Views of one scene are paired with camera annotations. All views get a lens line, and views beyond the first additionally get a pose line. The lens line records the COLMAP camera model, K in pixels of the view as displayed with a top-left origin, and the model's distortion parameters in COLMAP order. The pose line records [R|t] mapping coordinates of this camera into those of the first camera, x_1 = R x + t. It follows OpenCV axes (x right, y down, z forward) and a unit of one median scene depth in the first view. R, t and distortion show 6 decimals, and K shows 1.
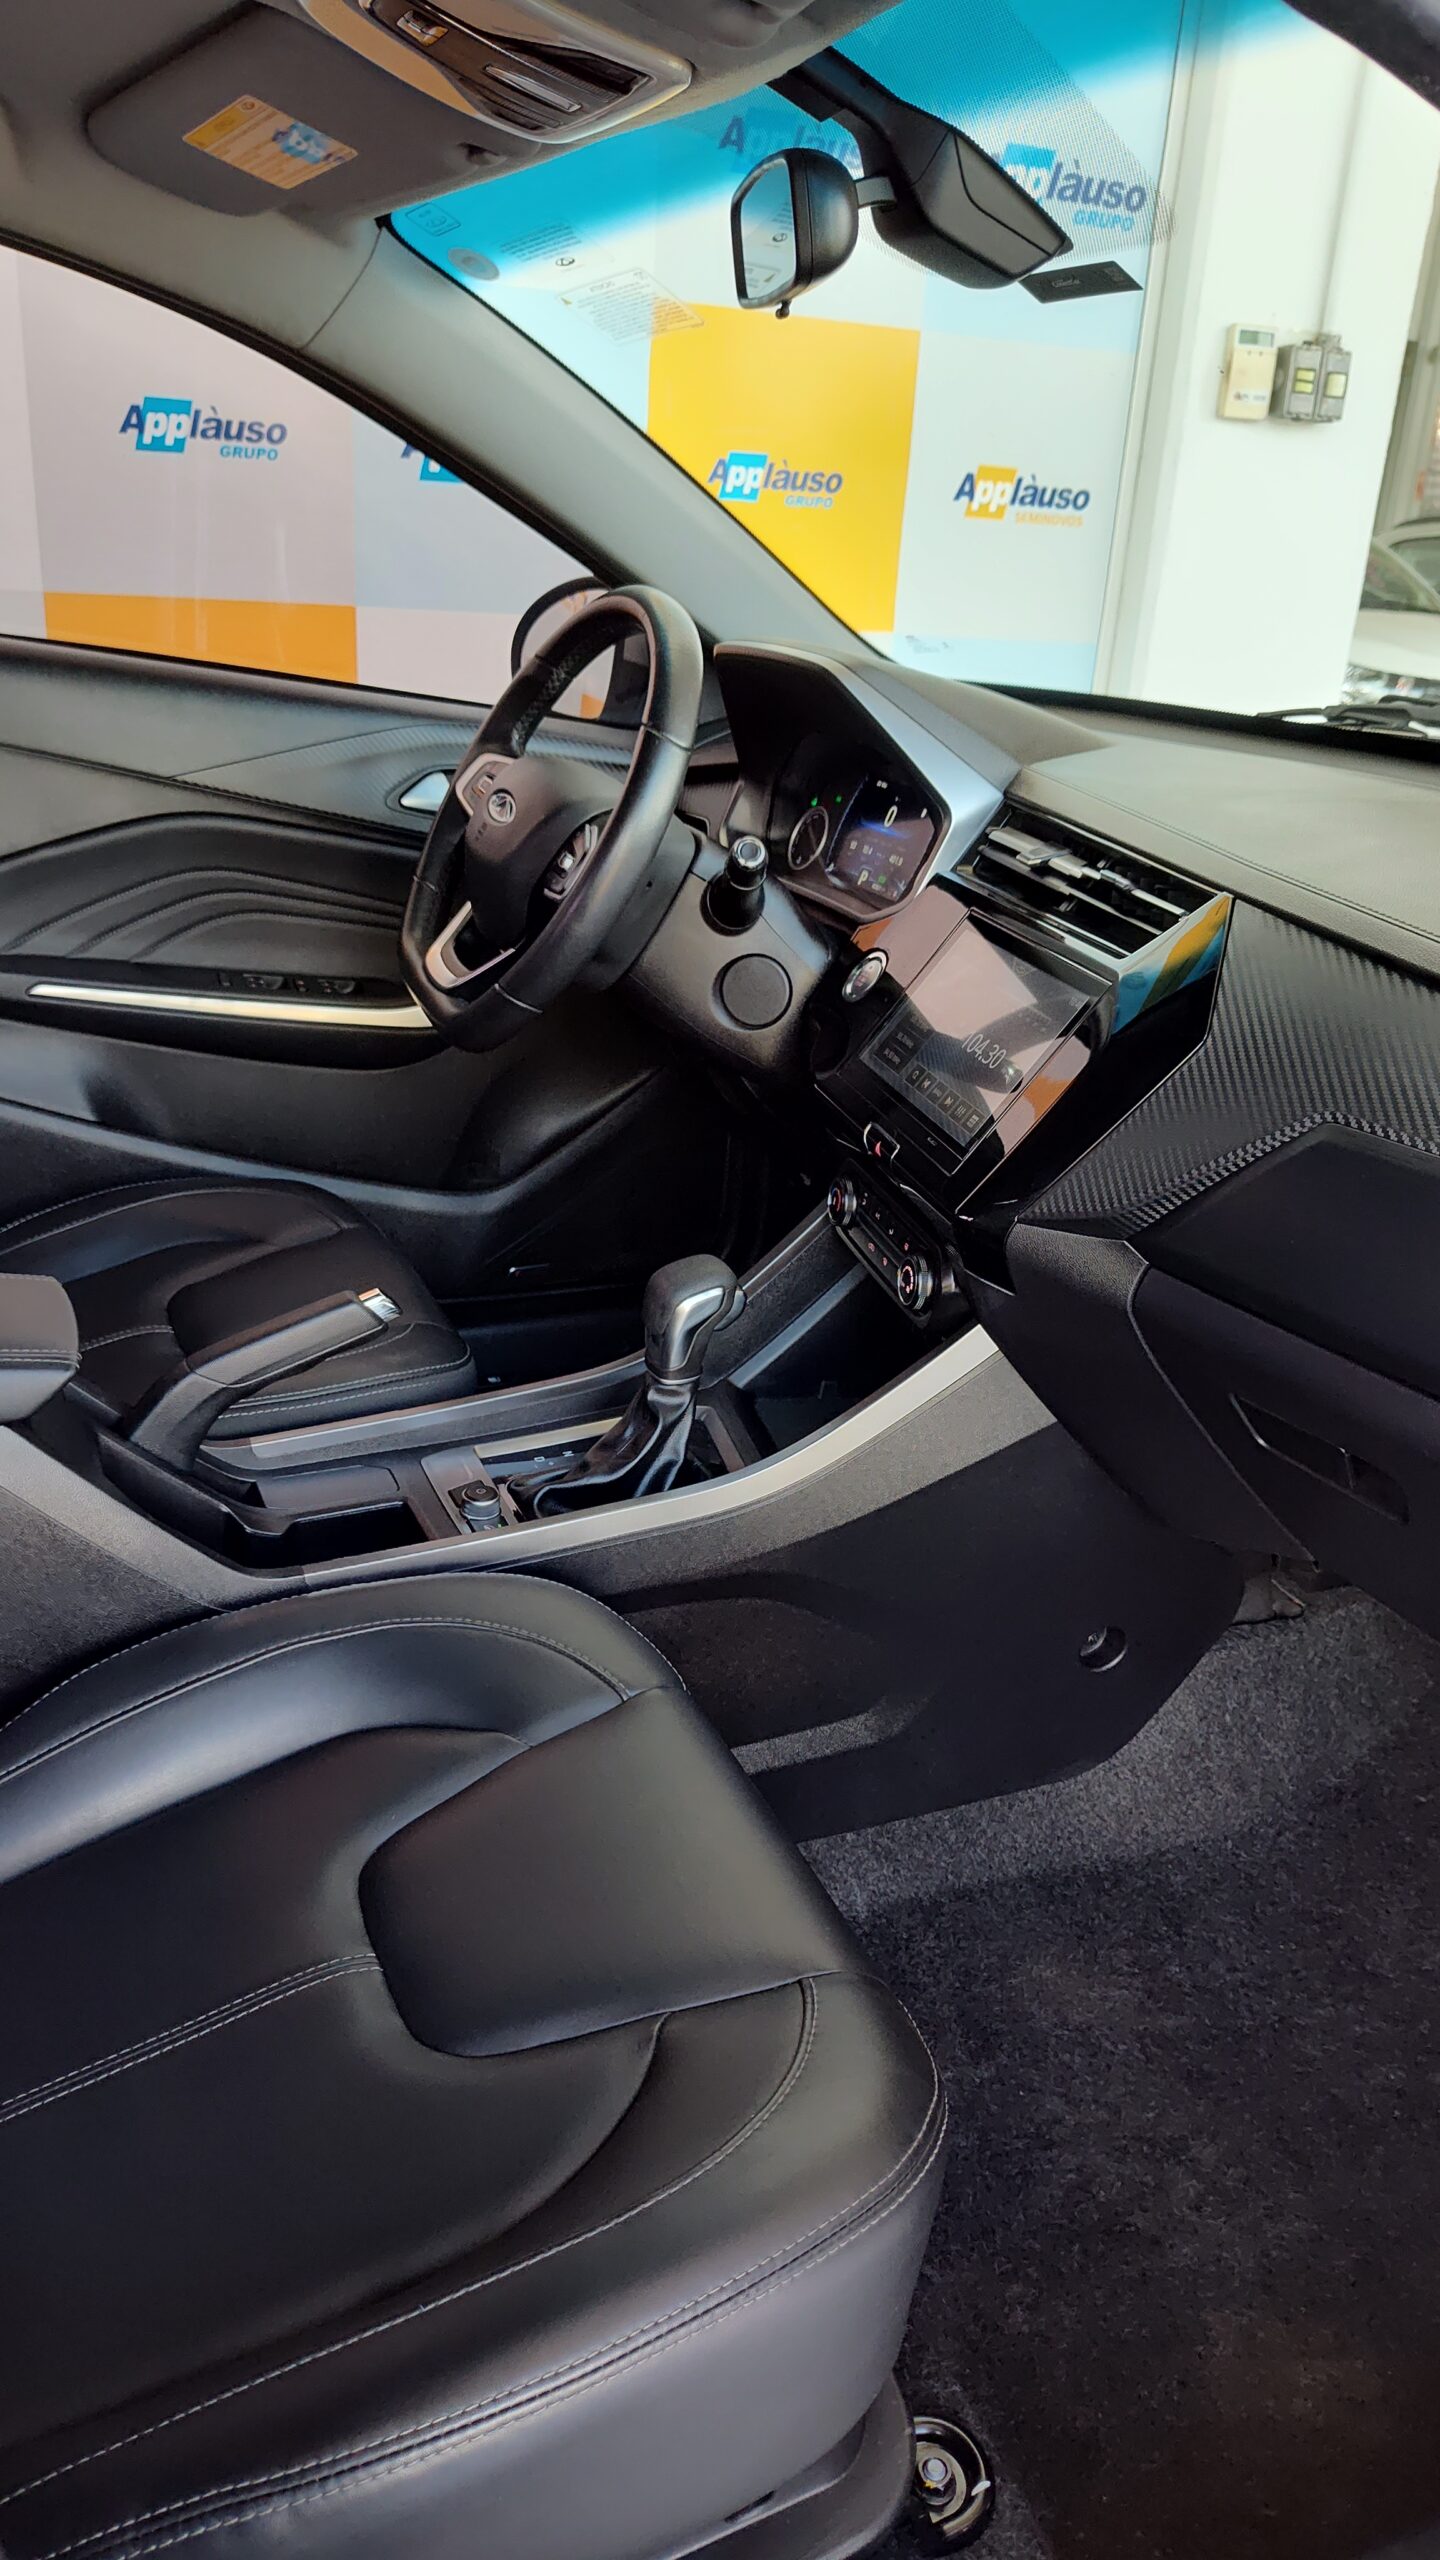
lens RADIAL K [[1650.7, 0, 558.1], [0, 1650.7, 1197.2], [0, 0, 1]] dist [0.040209, -0.107984]
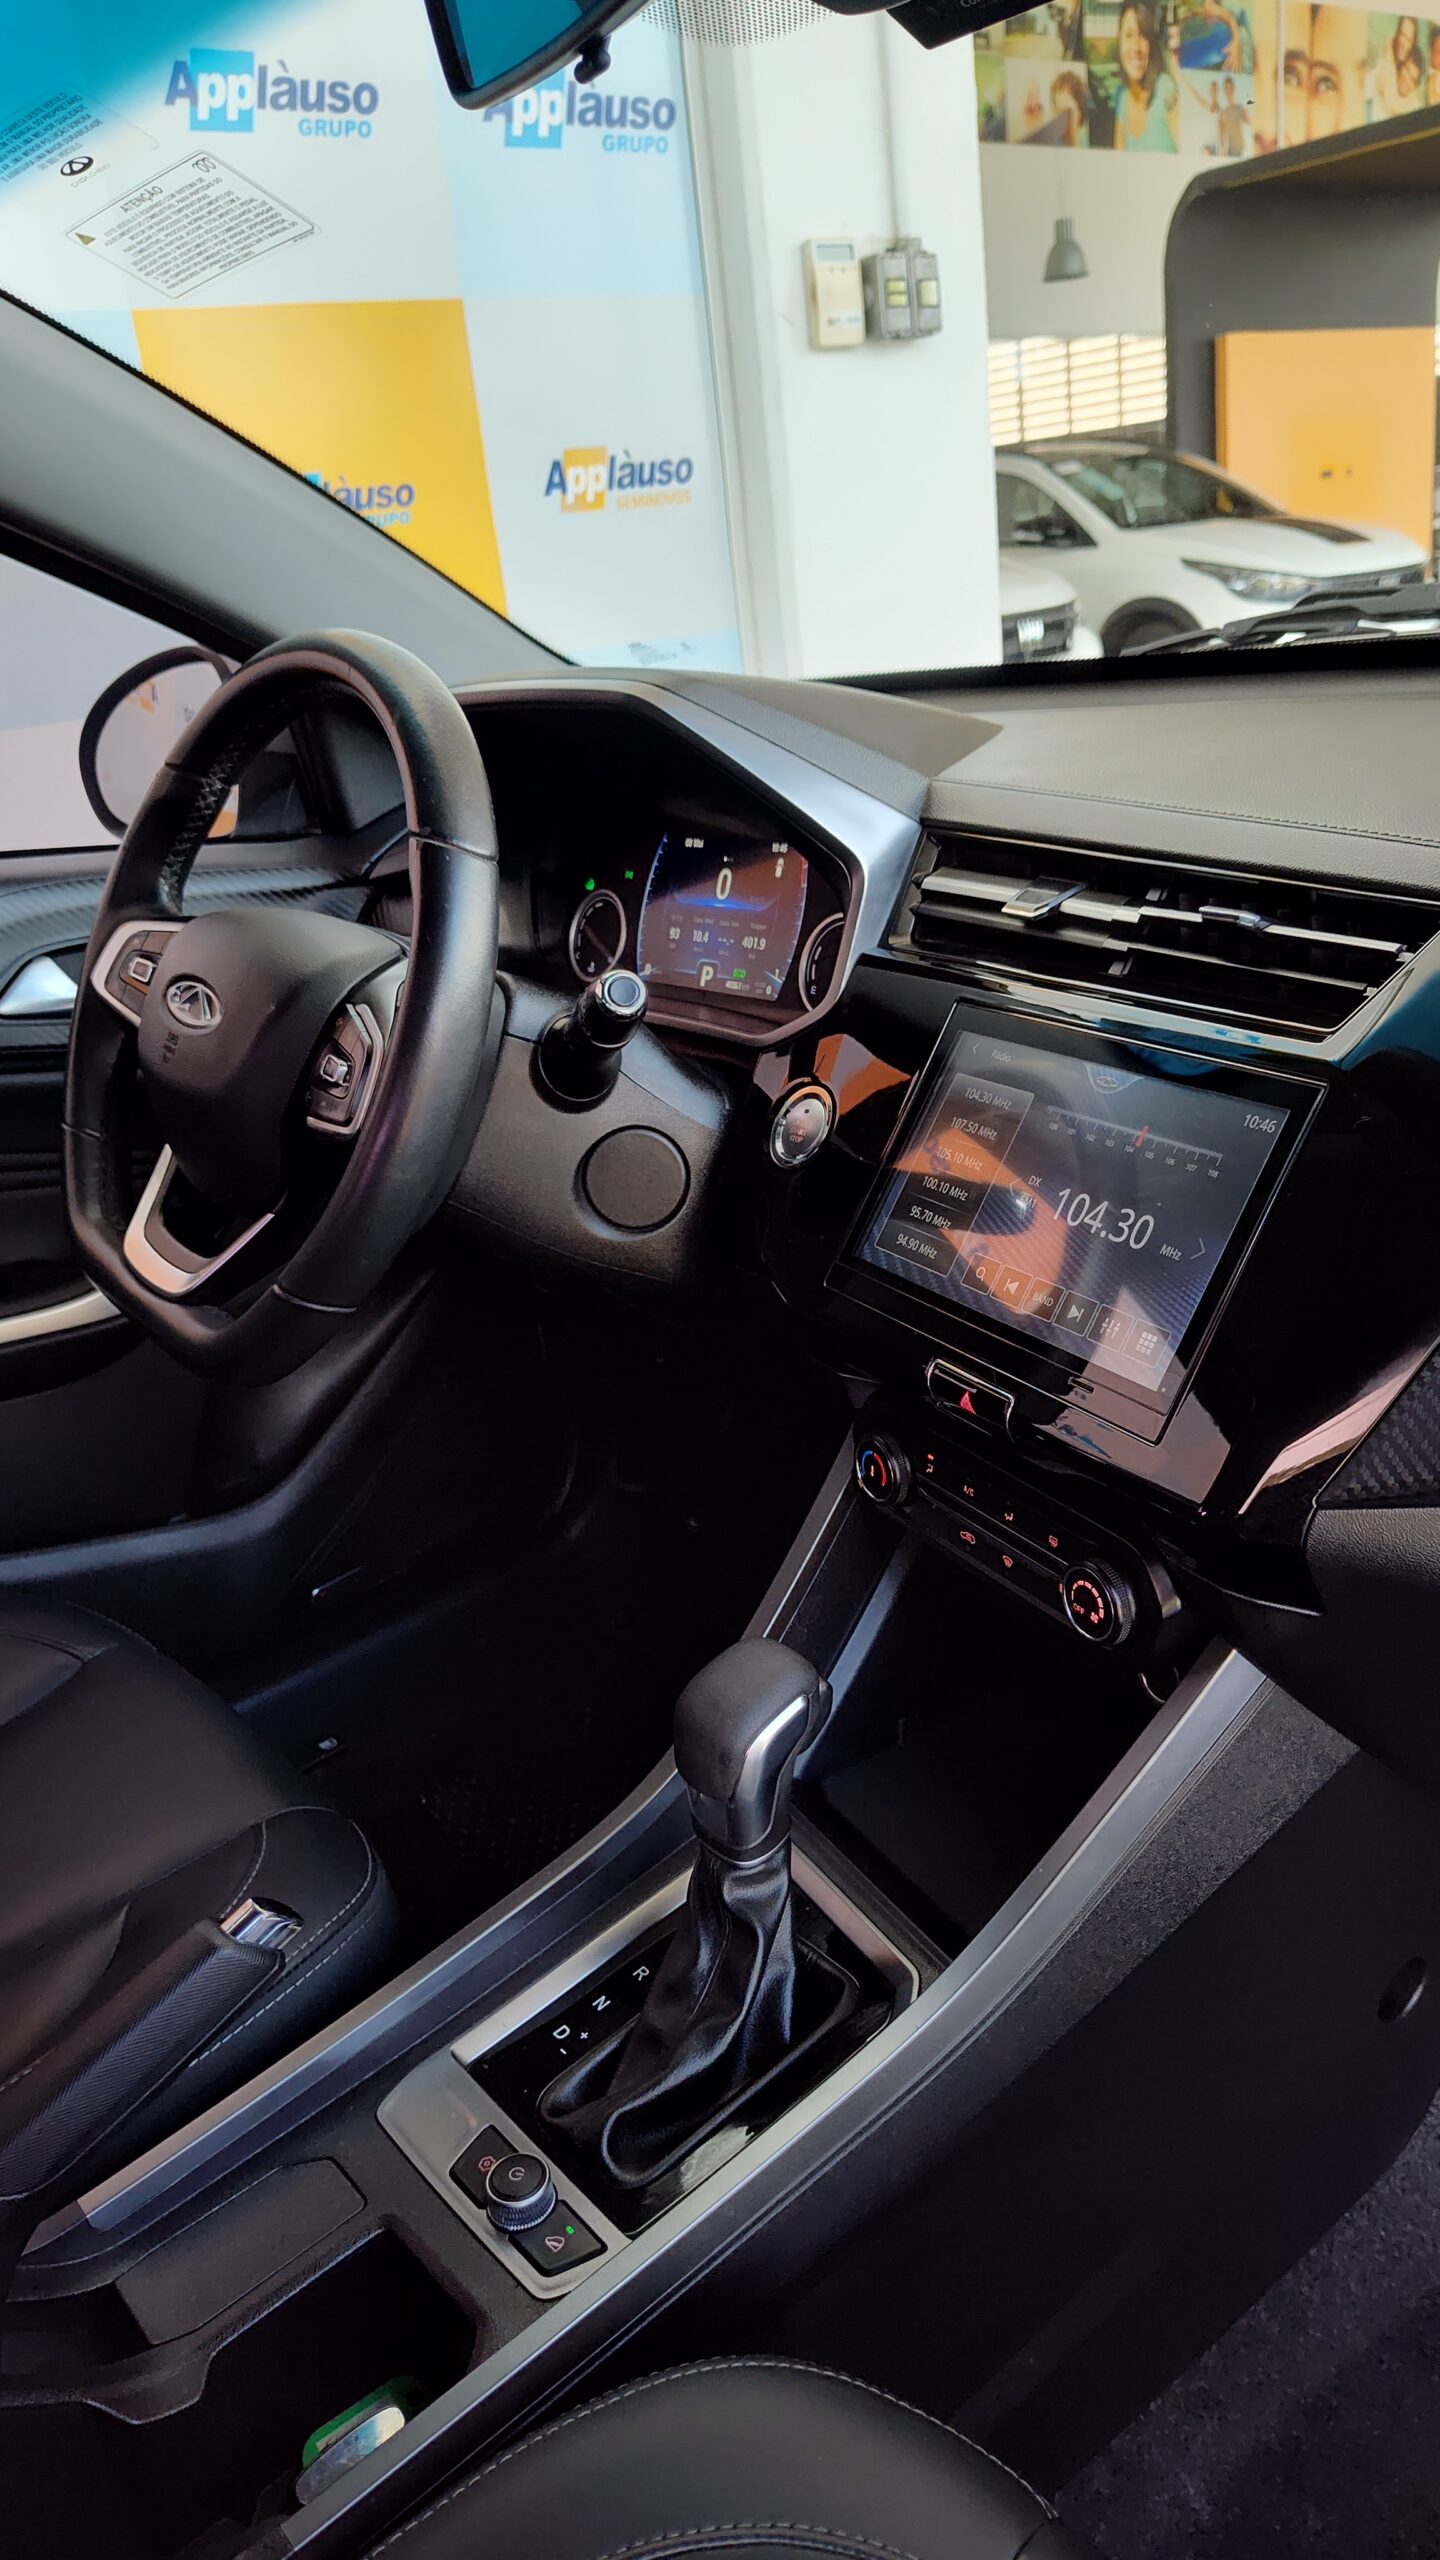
lens RADIAL K [[1650.7, 0, 558.1], [0, 1650.7, 1197.2], [0, 0, 1]] dist [0.040209, -0.107984]
pose [[0.938782, -0.256884, 0.229564, -0.063703], [0.265240, 0.964165, -0.005765, -0.115700], [-0.219857, 0.066301, 0.973277, 0.333060]]
